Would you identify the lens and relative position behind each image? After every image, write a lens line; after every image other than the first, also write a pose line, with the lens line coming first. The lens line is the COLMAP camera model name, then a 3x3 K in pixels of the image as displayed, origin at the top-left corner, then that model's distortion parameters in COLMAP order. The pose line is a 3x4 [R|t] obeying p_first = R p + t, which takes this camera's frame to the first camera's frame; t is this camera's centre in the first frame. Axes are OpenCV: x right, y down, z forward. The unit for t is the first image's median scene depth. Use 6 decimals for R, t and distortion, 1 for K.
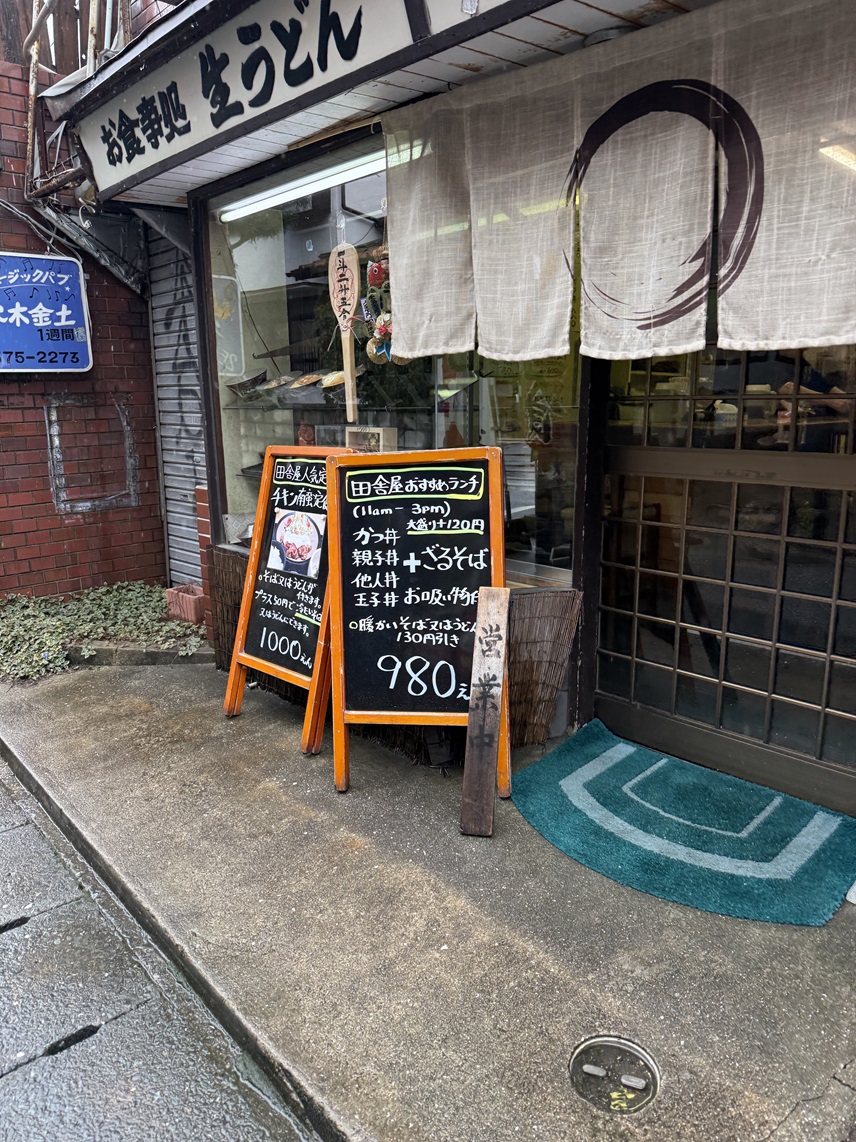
lens RADIAL K [[787.5, 0, 428.0], [0, 787.5, 571.0], [0, 0, 1]] dist [0.075133, -0.106994]
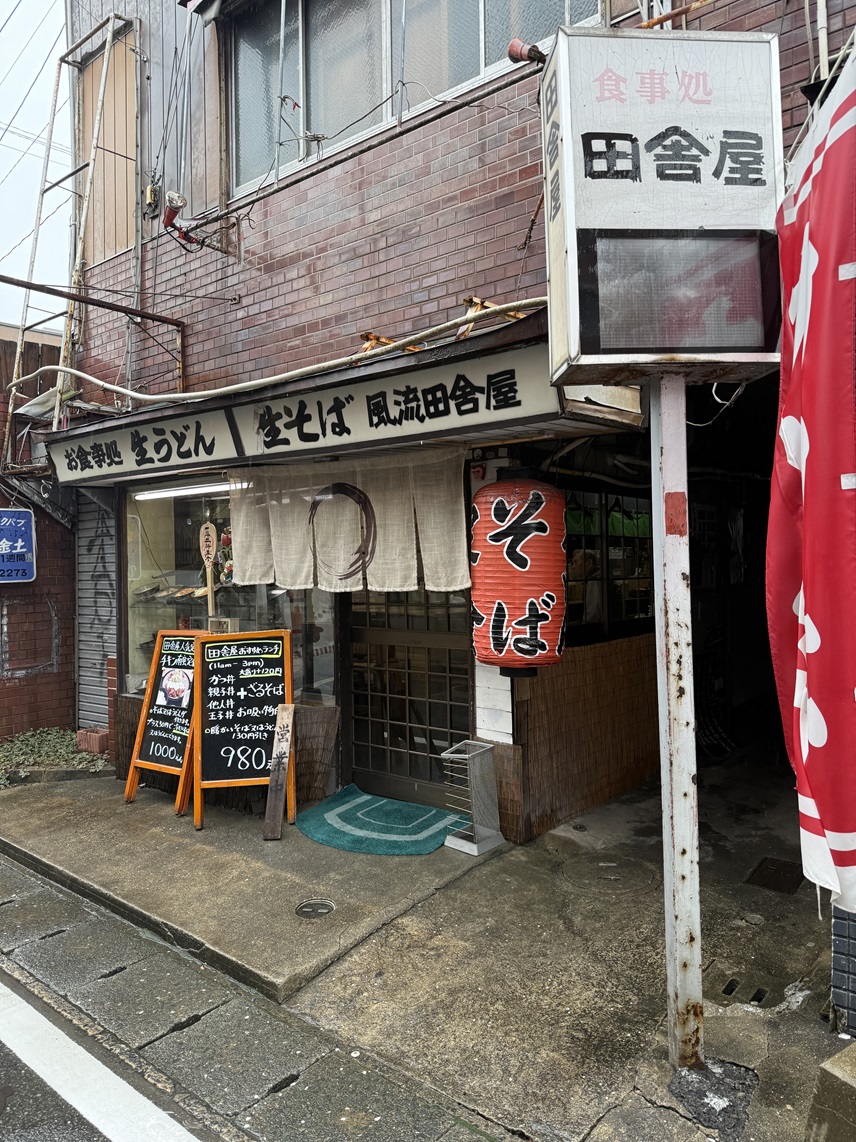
lens RADIAL K [[778.2, 0, 423.3], [0, 778.2, 562.1], [0, 0, 1]] dist [0.106968, -0.185159]
pose [[0.989546, -0.009350, 0.143917, 0.137324], [0.040379, 0.975948, -0.214231, 0.098041], [-0.138452, 0.217803, 0.966123, -0.882636]]
